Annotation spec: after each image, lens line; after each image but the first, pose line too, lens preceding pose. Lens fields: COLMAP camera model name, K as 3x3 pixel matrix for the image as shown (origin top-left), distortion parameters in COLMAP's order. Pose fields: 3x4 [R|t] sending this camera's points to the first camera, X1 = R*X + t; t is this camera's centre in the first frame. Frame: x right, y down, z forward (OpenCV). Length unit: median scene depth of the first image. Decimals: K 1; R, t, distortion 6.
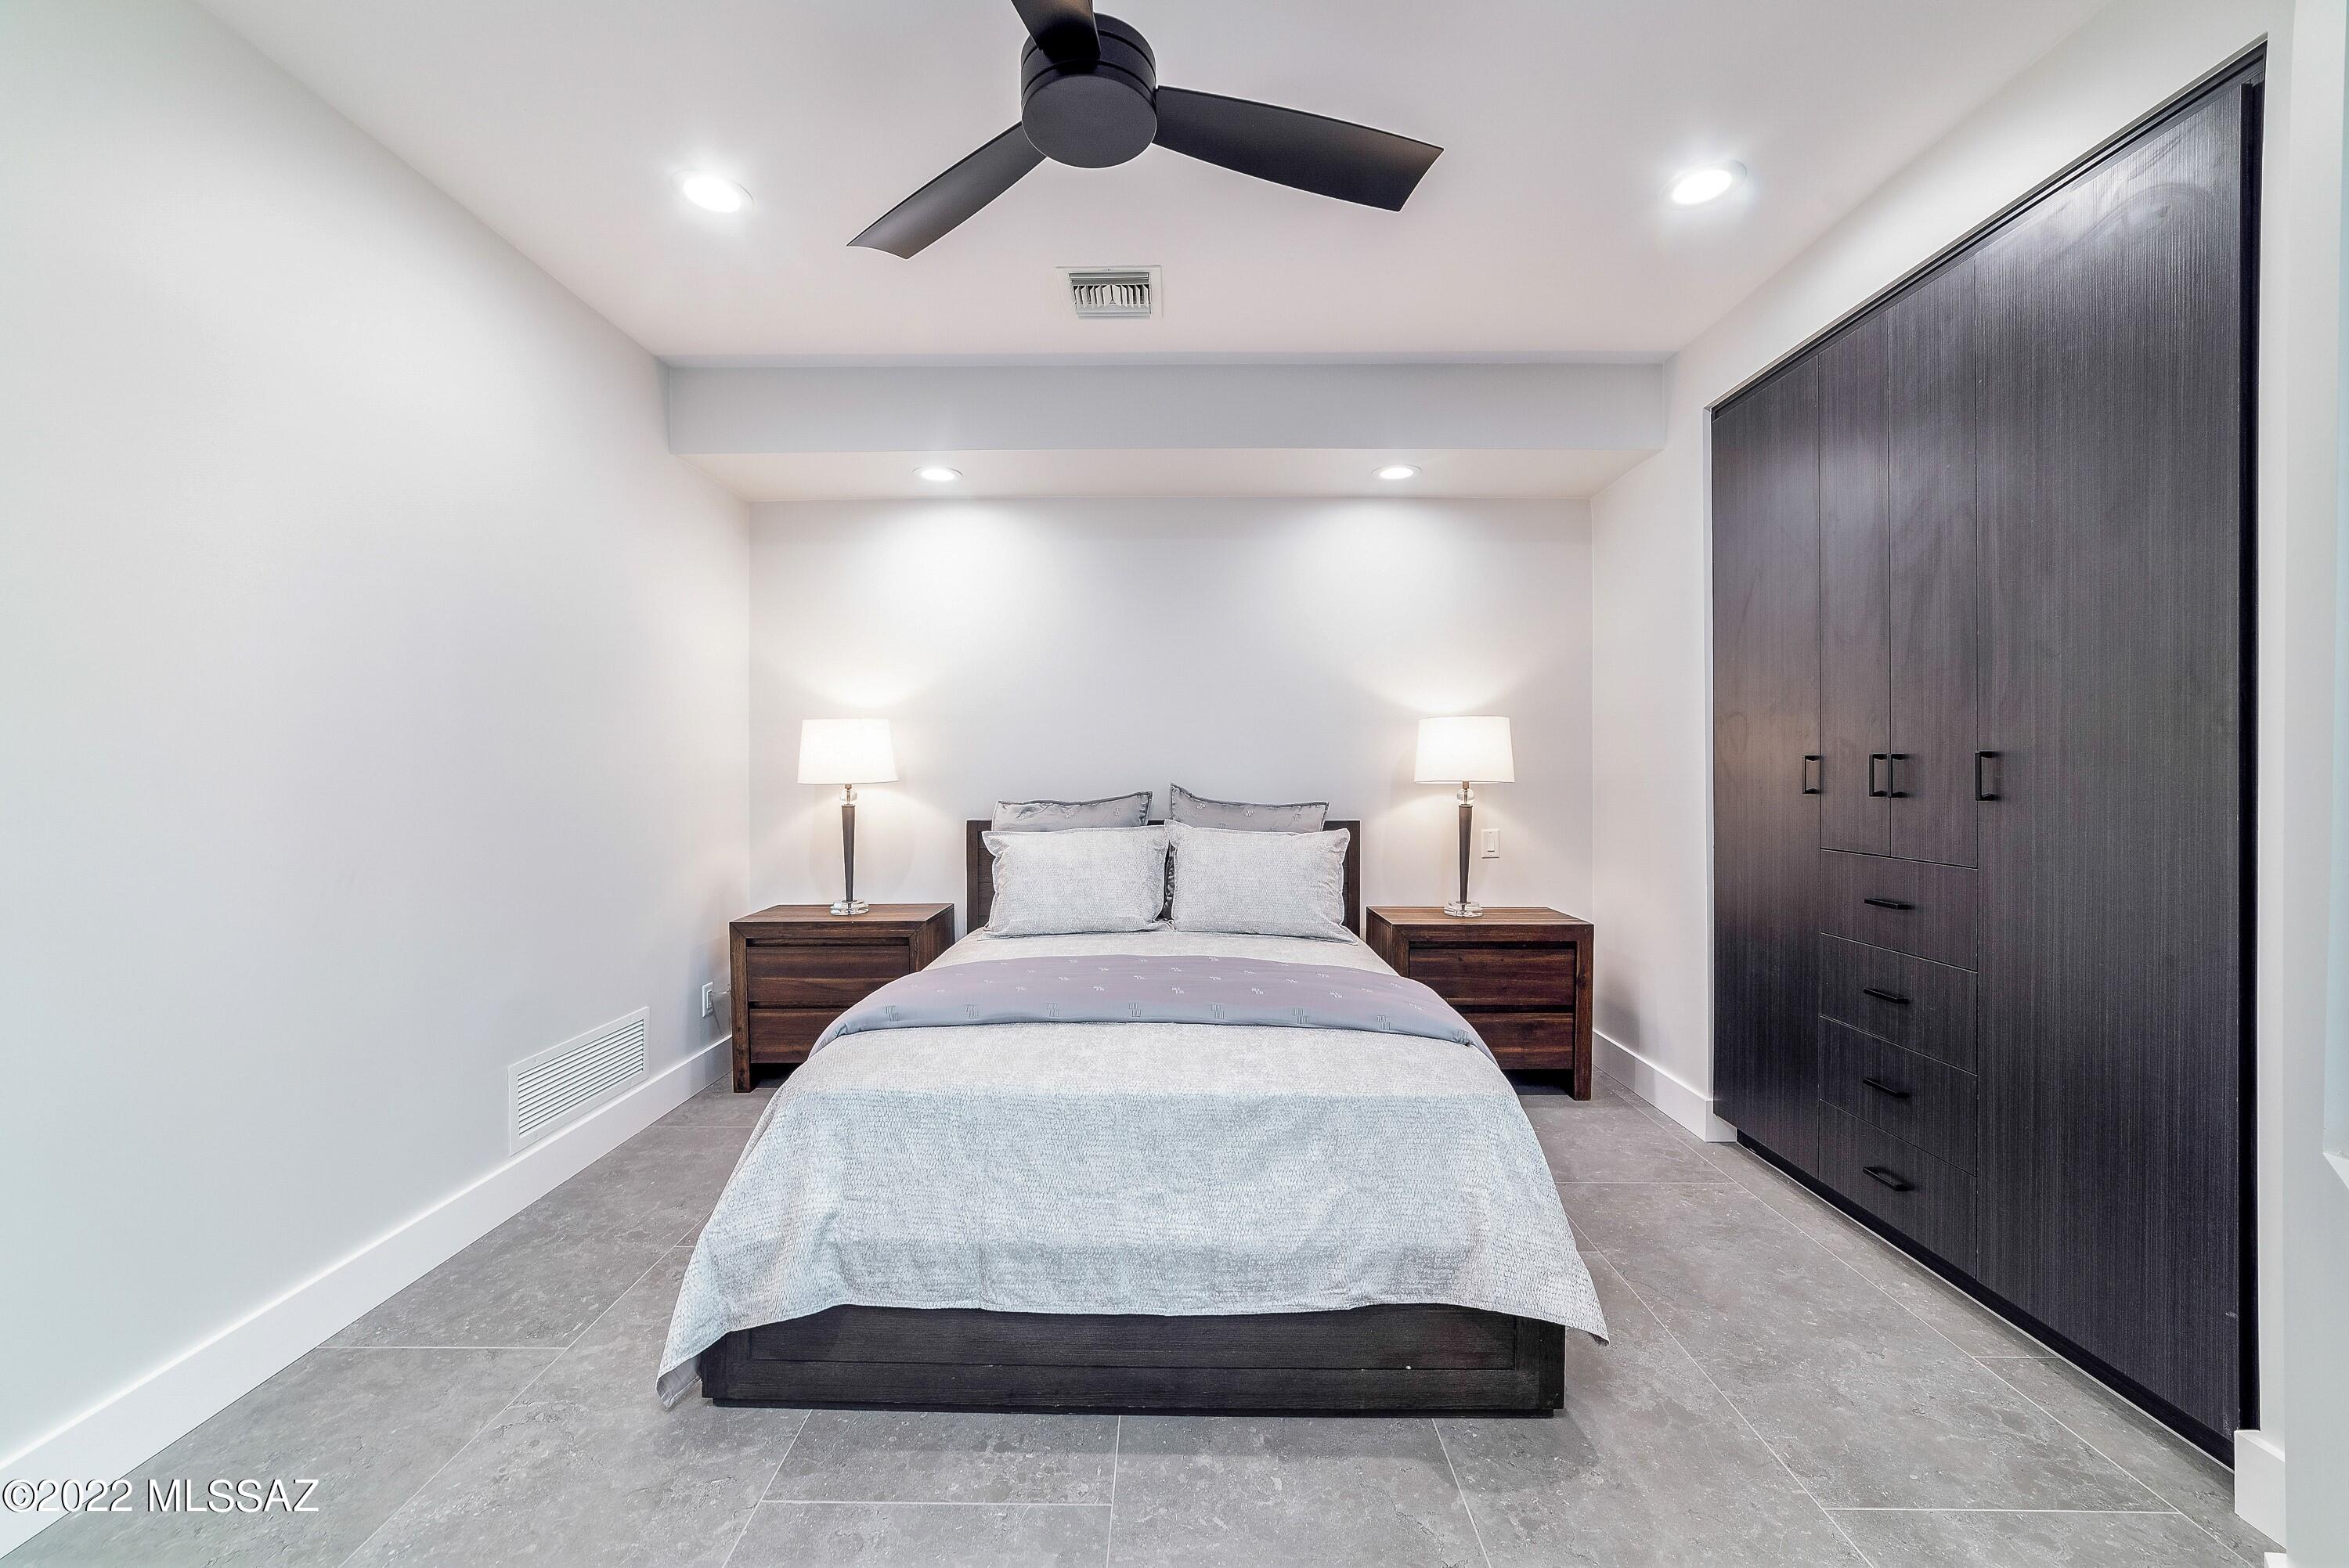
lens RADIAL K [[917.5, 0, 1169.0], [0, 917.5, 787.3], [0, 0, 1]] dist [-0.024016, 0.009095]
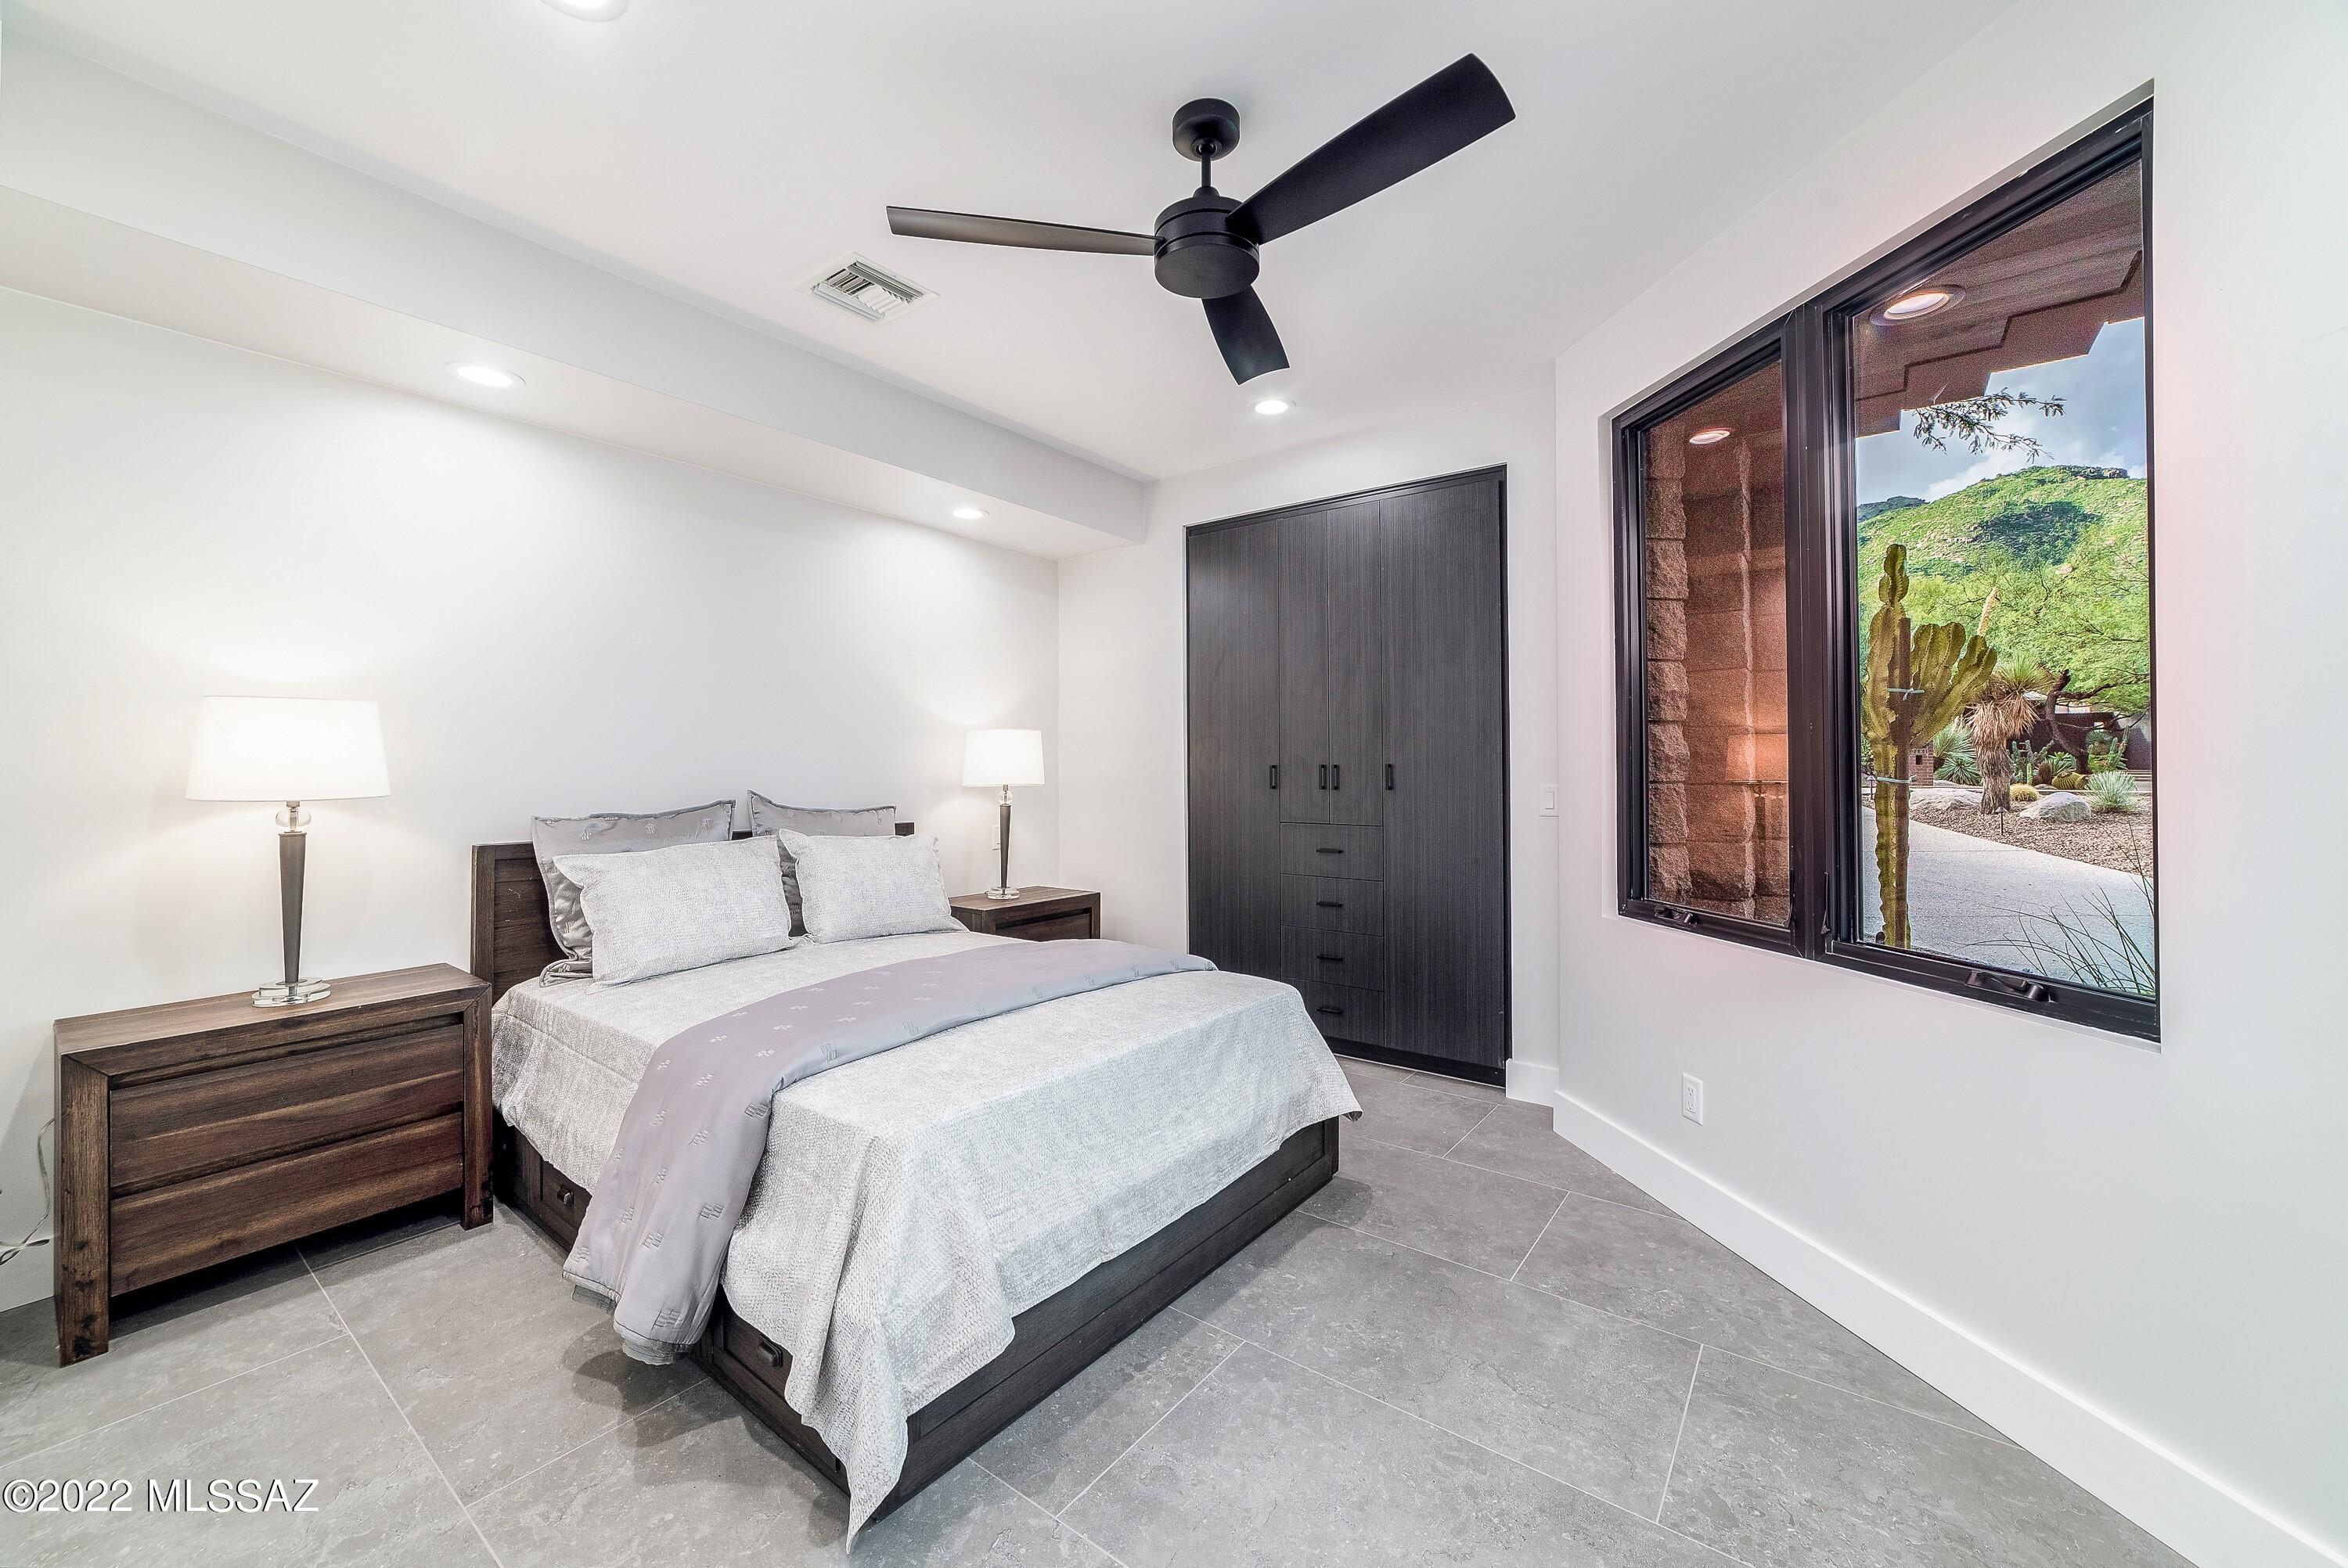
lens RADIAL K [[915.0, 0, 1172.1], [0, 915.0, 772.4], [0, 0, 1]] dist [-0.024492, 0.009599]
pose [[0.592168, -0.001321, 0.805814, -1.016637], [0.018010, 0.999771, -0.011596, -0.009370], [-0.805613, 0.021379, 0.592056, 0.256738]]
